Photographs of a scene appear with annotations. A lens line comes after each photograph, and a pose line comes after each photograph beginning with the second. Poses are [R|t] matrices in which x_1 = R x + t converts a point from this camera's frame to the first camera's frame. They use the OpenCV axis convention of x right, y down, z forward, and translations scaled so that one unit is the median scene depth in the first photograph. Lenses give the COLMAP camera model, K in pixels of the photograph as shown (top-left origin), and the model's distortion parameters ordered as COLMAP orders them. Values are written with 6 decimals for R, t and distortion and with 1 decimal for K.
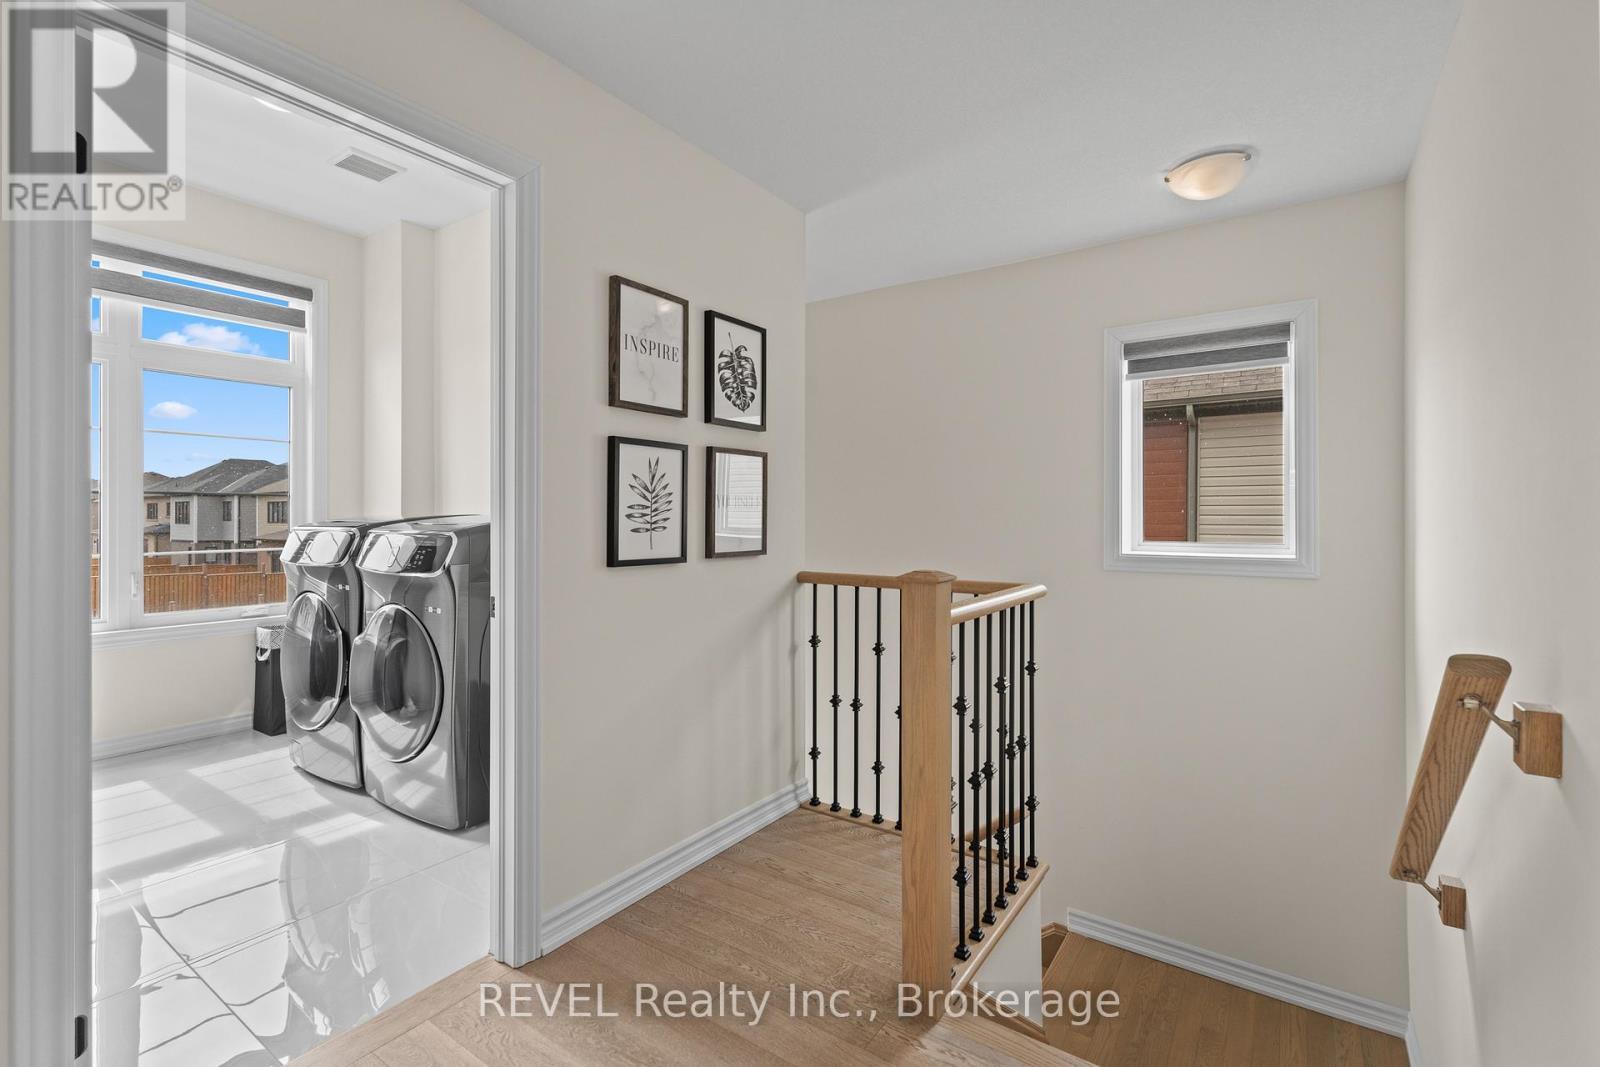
lens RADIAL K [[707.9, 0, 799.4], [0, 707.9, 524.4], [0, 0, 1]] dist [0.001287, 0.000007]
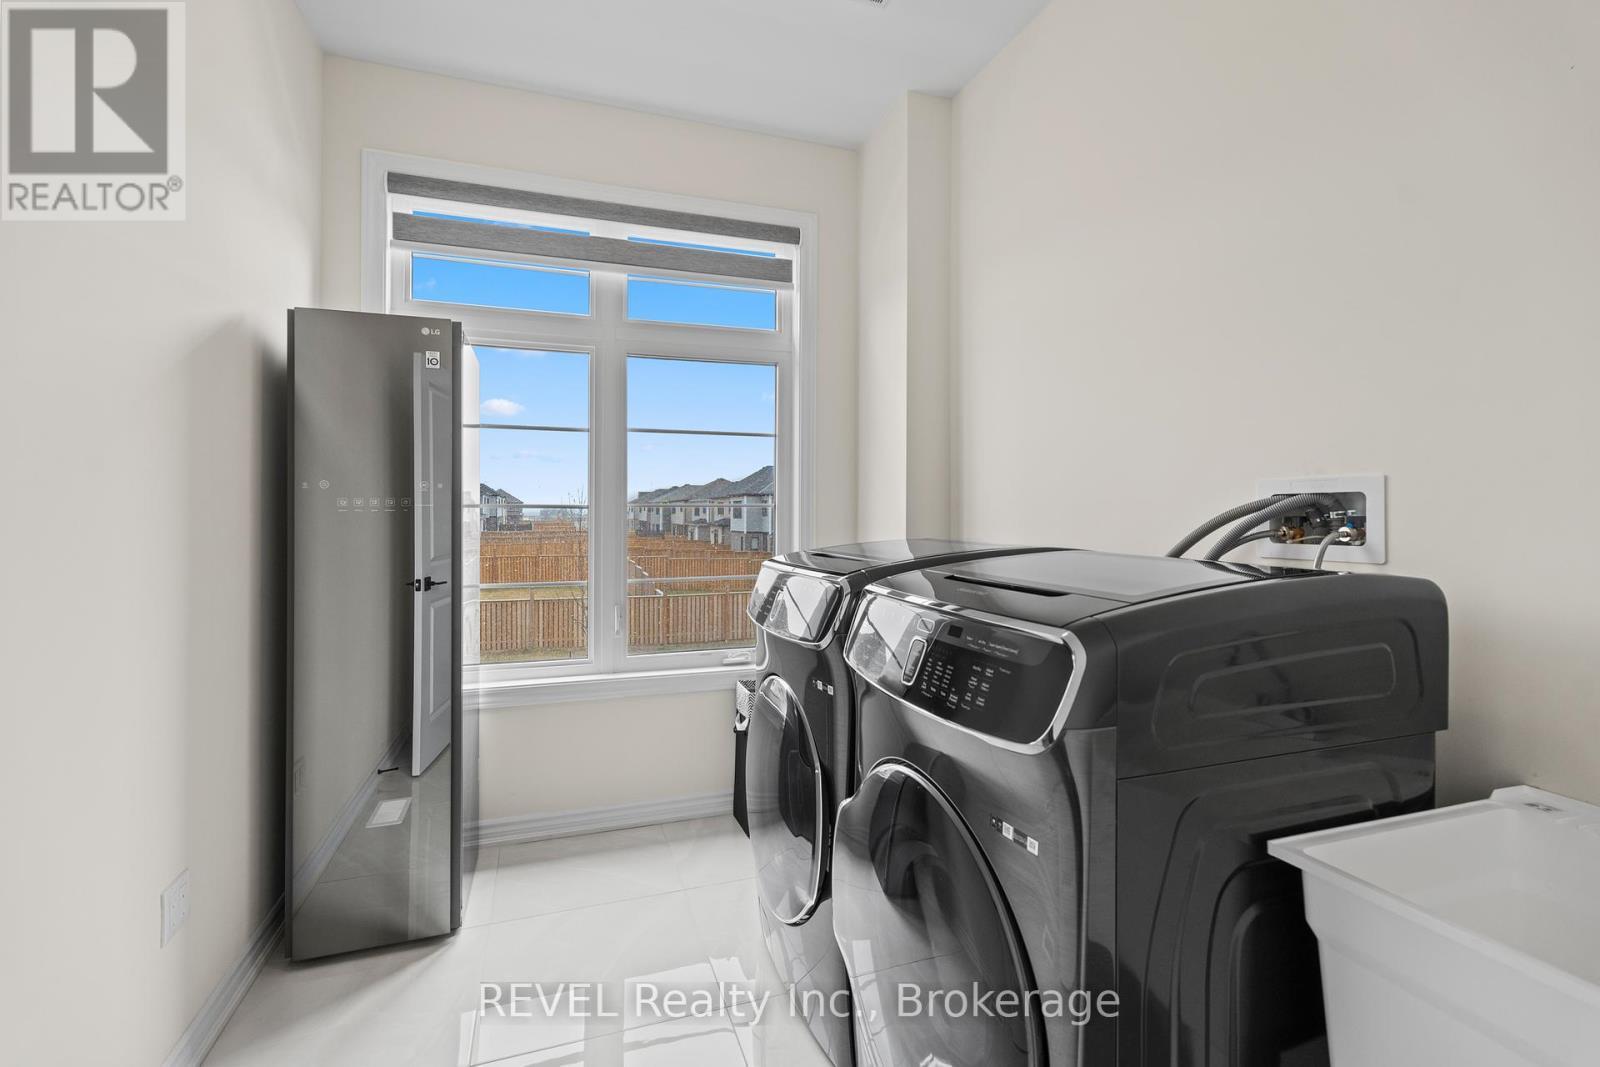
lens RADIAL K [[707.9, 0, 799.4], [0, 707.9, 524.4], [0, 0, 1]] dist [0.001287, 0.000007]
pose [[0.805185, 0.007935, -0.592971, -0.276626], [-0.002574, 0.999948, 0.009887, -0.032498], [0.593018, -0.006434, 0.805163, 0.450878]]
